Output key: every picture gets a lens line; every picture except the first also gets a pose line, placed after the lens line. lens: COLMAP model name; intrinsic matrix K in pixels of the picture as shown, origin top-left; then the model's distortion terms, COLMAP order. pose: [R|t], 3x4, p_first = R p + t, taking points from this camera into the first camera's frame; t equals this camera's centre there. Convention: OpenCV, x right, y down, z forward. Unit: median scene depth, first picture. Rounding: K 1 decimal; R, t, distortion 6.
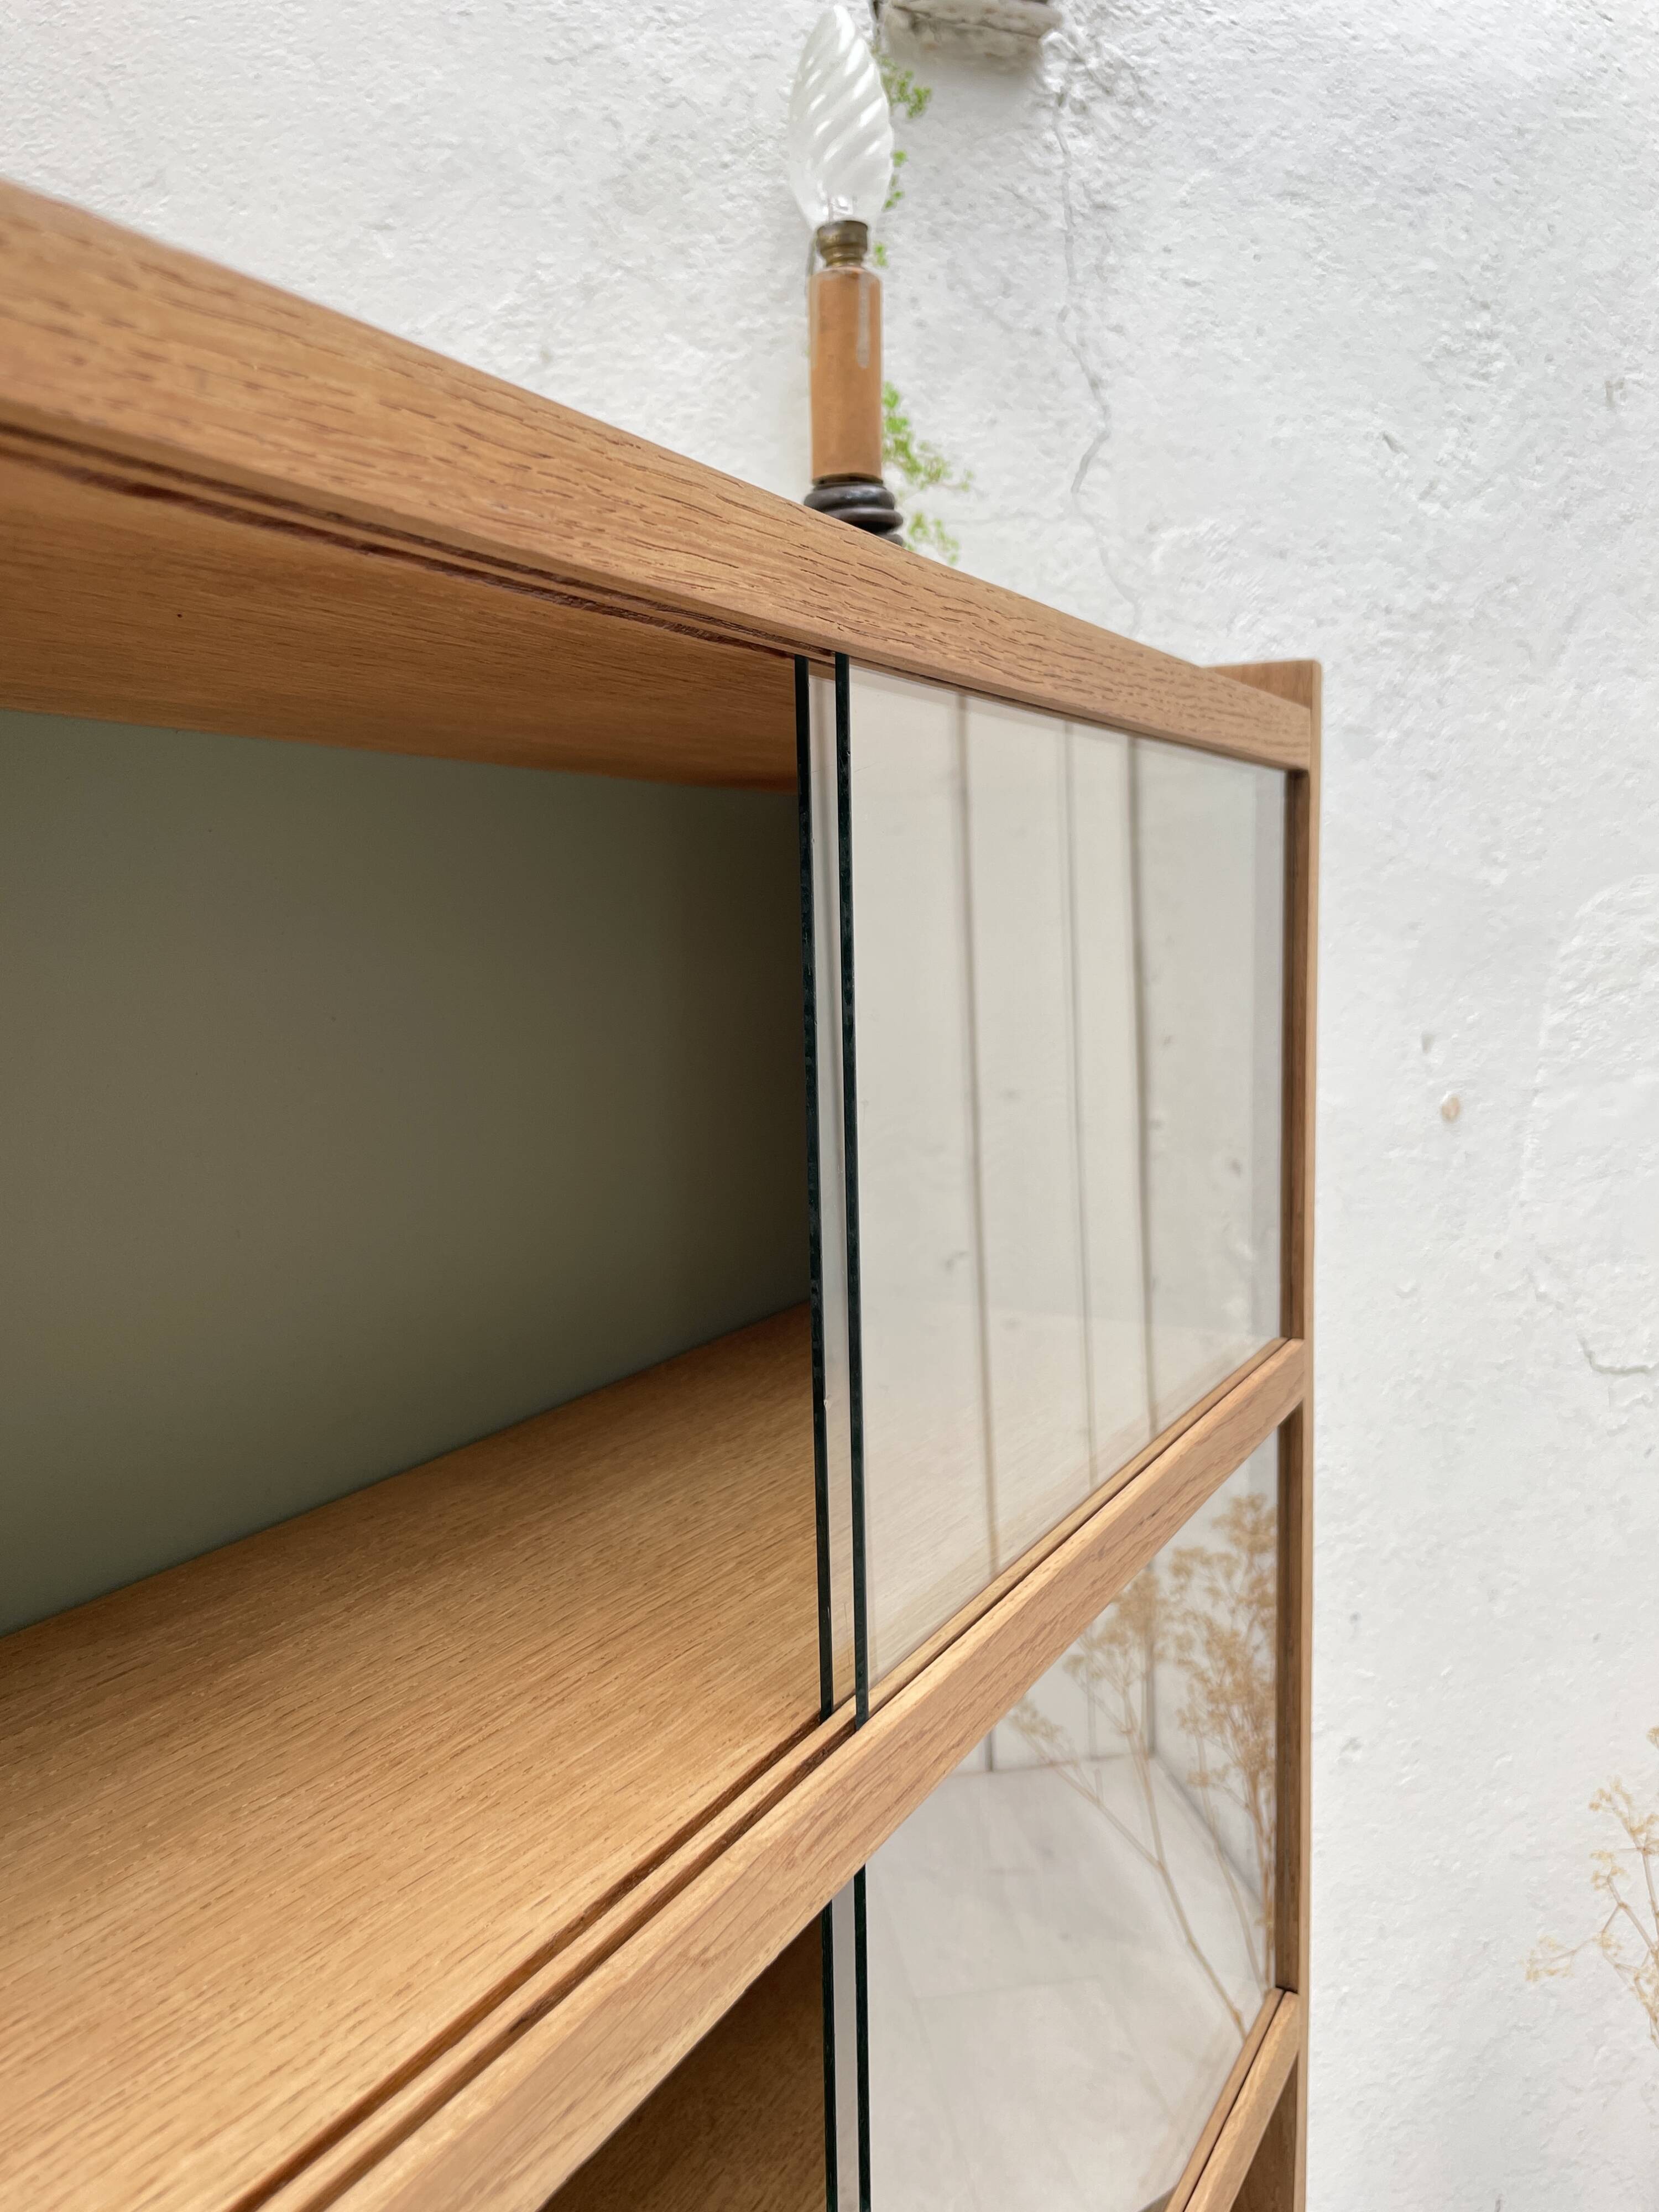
lens RADIAL K [[1691.5, 0, 830.5], [0, 1691.5, 1096.4], [0, 0, 1]] dist [0.067880, -0.098031]
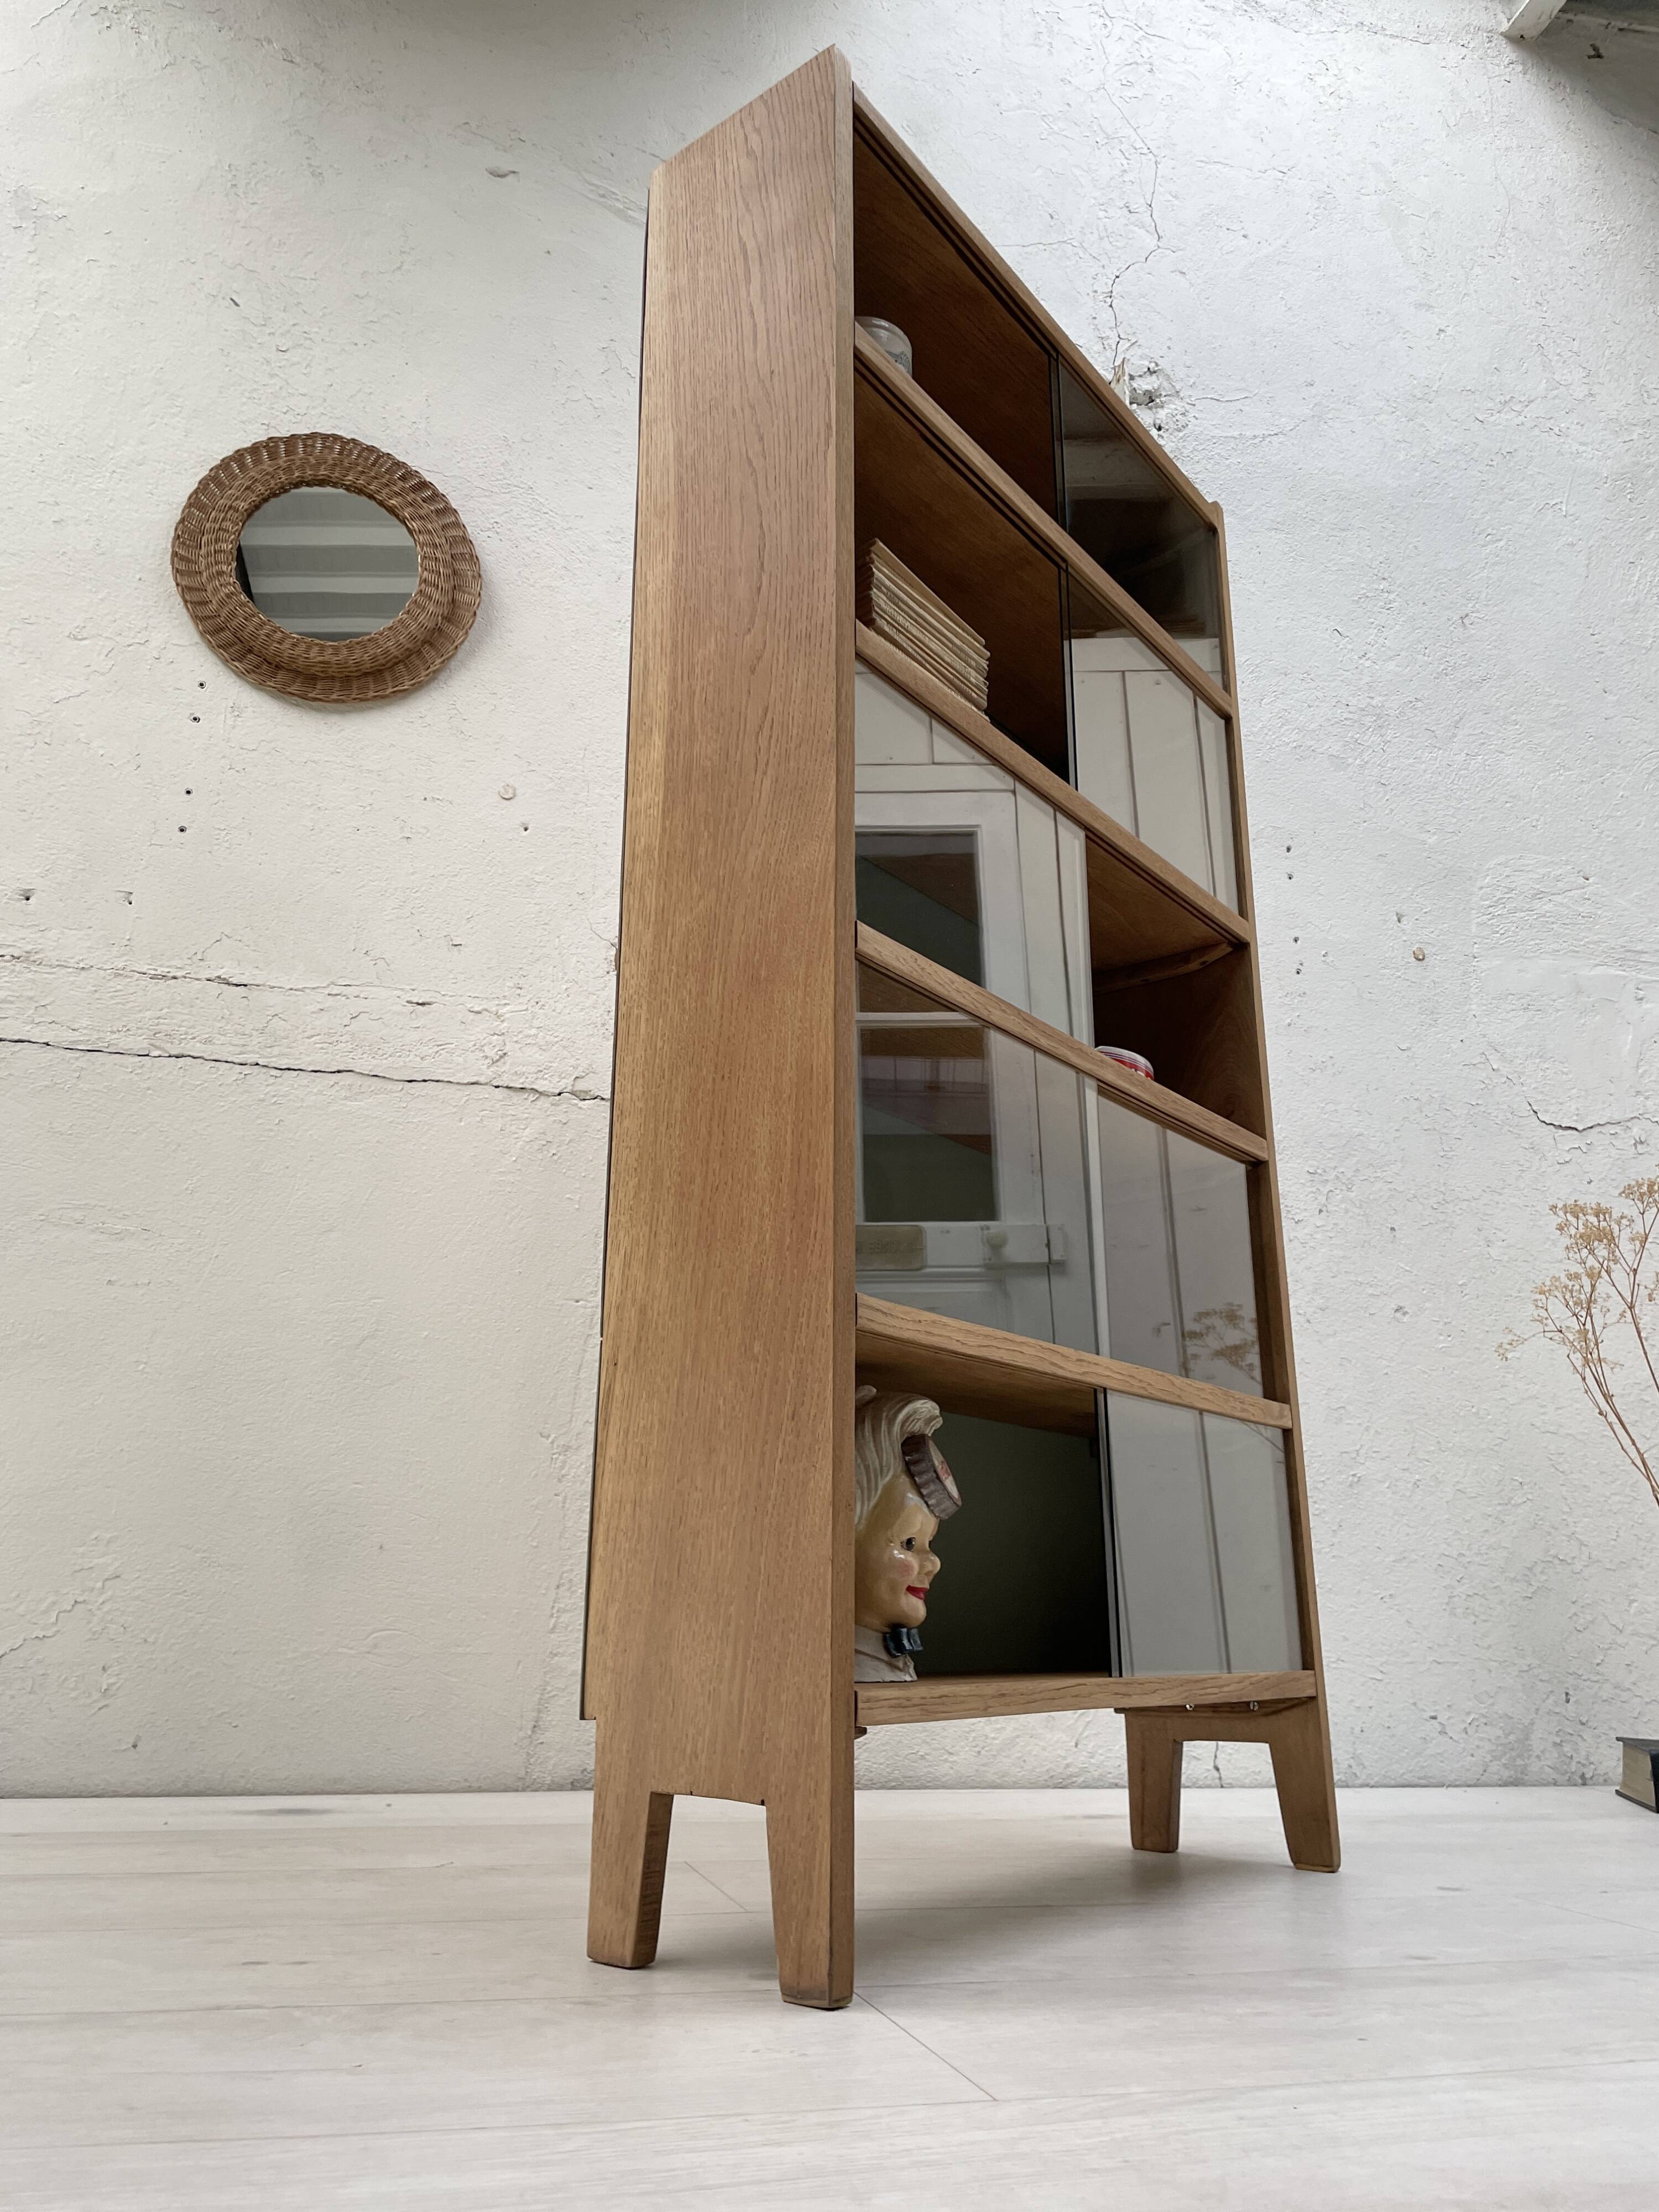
lens RADIAL K [[1664.4, 0, 826.6], [0, 1664.4, 1097.2], [0, 0, 1]] dist [0.086311, -0.116826]
pose [[0.989479, -0.026774, -0.142176, -0.004972], [-0.031765, 0.918542, -0.394045, 0.967274], [0.141145, 0.394415, 0.908028, -0.708141]]
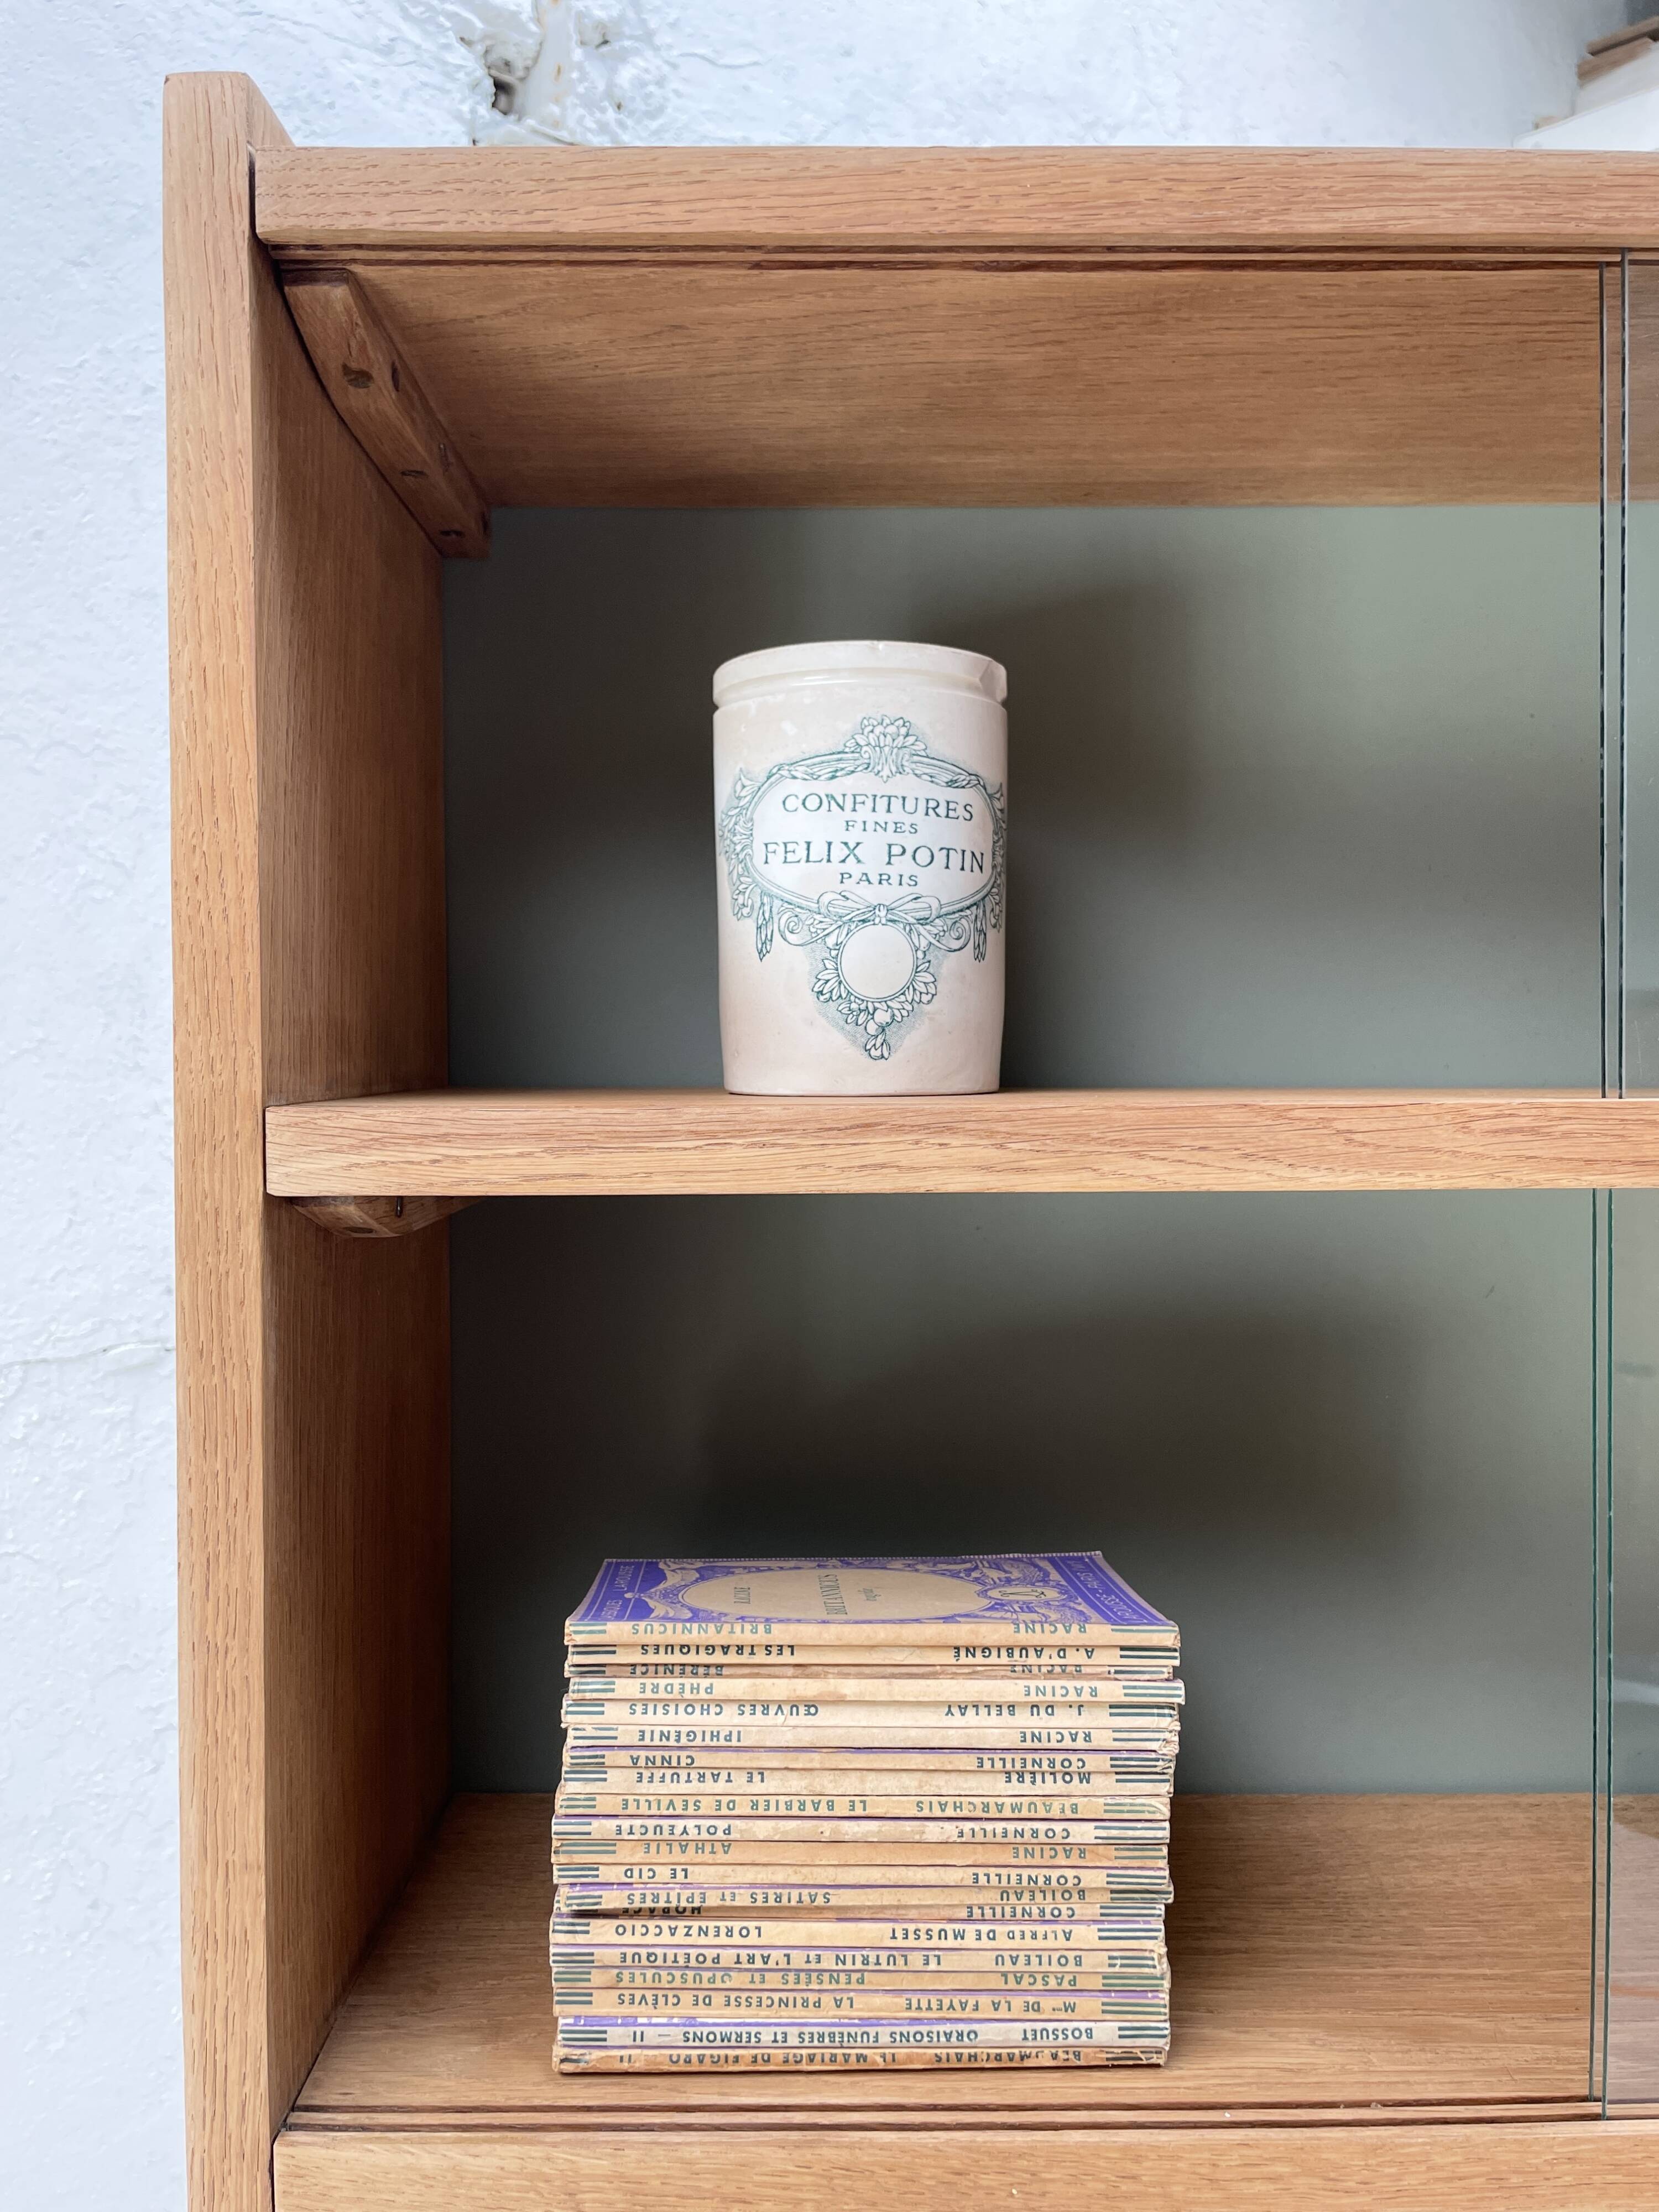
lens RADIAL K [[1684.9, 0, 835.3], [0, 1684.9, 1094.2], [0, 0, 1]] dist [0.073365, -0.101585]
pose [[0.950254, -0.028248, 0.310193, -0.116574], [0.049587, 0.996898, -0.061124, 0.139498], [-0.307504, 0.073465, 0.948706, -0.207027]]
